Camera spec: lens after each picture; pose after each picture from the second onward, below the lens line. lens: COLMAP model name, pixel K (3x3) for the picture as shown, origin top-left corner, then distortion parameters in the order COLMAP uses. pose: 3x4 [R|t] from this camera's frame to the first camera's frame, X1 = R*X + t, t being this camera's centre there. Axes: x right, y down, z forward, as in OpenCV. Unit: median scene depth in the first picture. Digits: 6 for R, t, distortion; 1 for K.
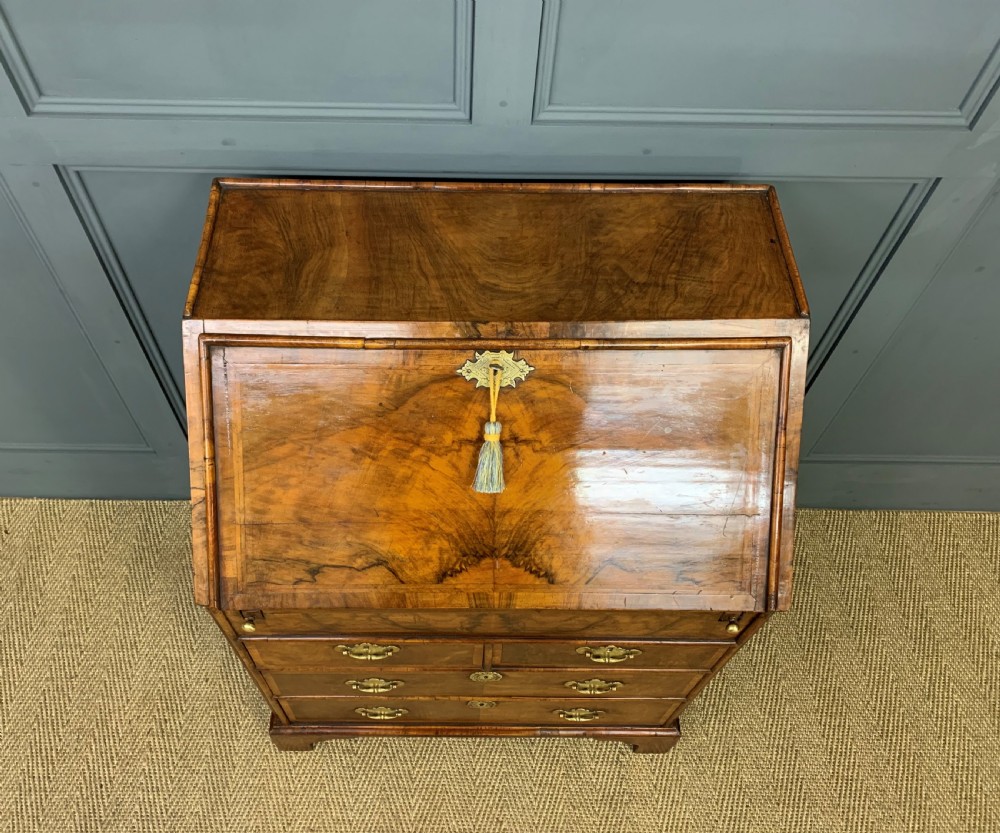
lens RADIAL K [[872.0, 0, 455.8], [0, 872.0, 410.4], [0, 0, 1]] dist [0.050082, -0.020521]
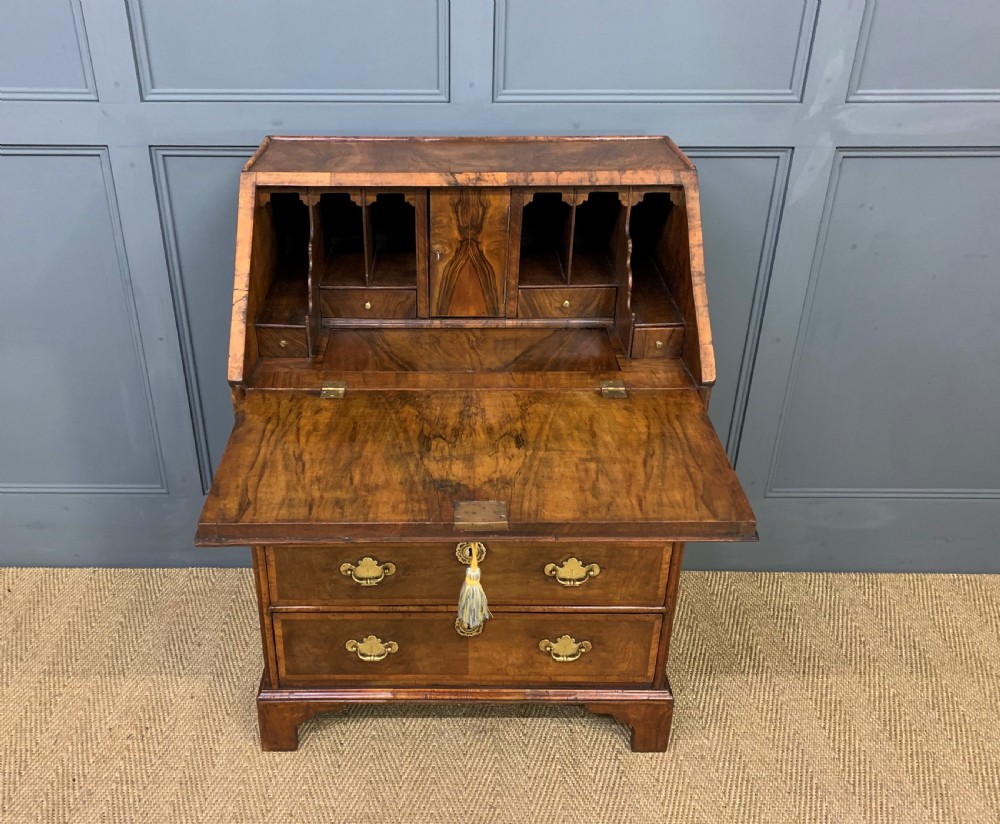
lens RADIAL K [[950.6, 0, 444.0], [0, 950.6, 427.3], [0, 0, 1]] dist [0.048007, 0.000000]
pose [[0.999930, -0.010049, -0.006182, 0.012483], [0.006100, 0.888811, -0.458233, 0.894453], [0.010099, 0.458163, 0.888811, -0.144614]]
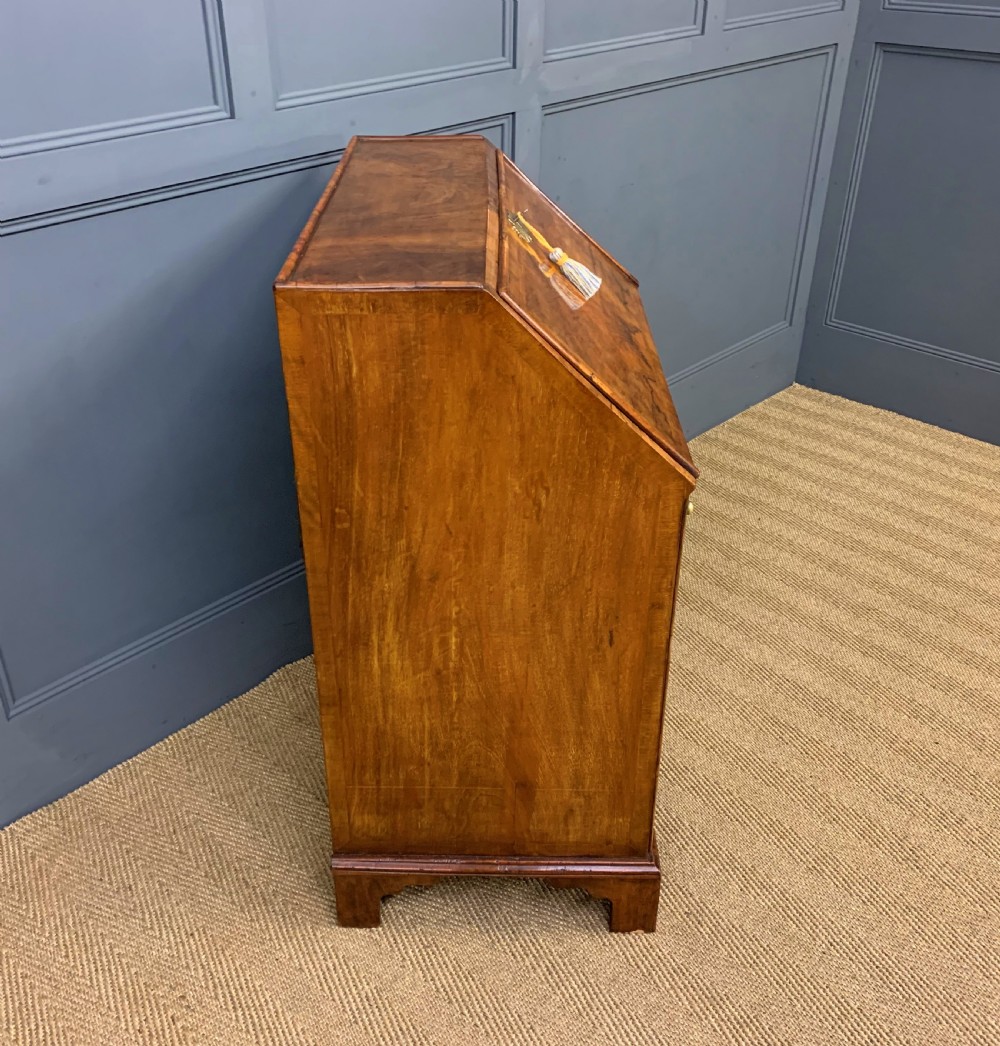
lens RADIAL K [[1077.6, 0, 485.1], [0, 1077.6, 509.1], [0, 0, 1]] dist [0.071756, 0.000000]
pose [[0.697428, -0.386164, 0.603715, -0.891114], [0.610047, 0.761972, -0.217351, 0.648662], [-0.376080, 0.519881, 0.766999, -0.000782]]
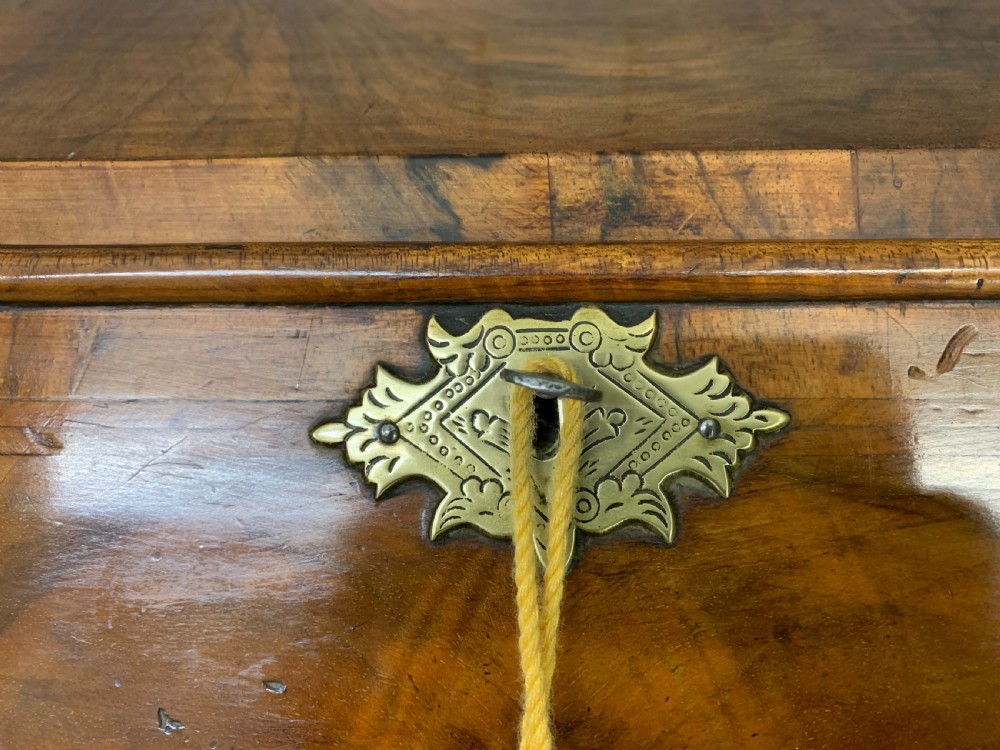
lens RADIAL K [[773.5, 0, 501.6], [0, 773.5, 370.1], [0, 0, 1]] dist [0.029544, -0.011659]
pose [[0.999172, -0.006813, -0.040104, 0.040840], [-0.006354, 0.947631, -0.319305, -0.009226], [0.040179, 0.319296, 0.946803, 0.820101]]
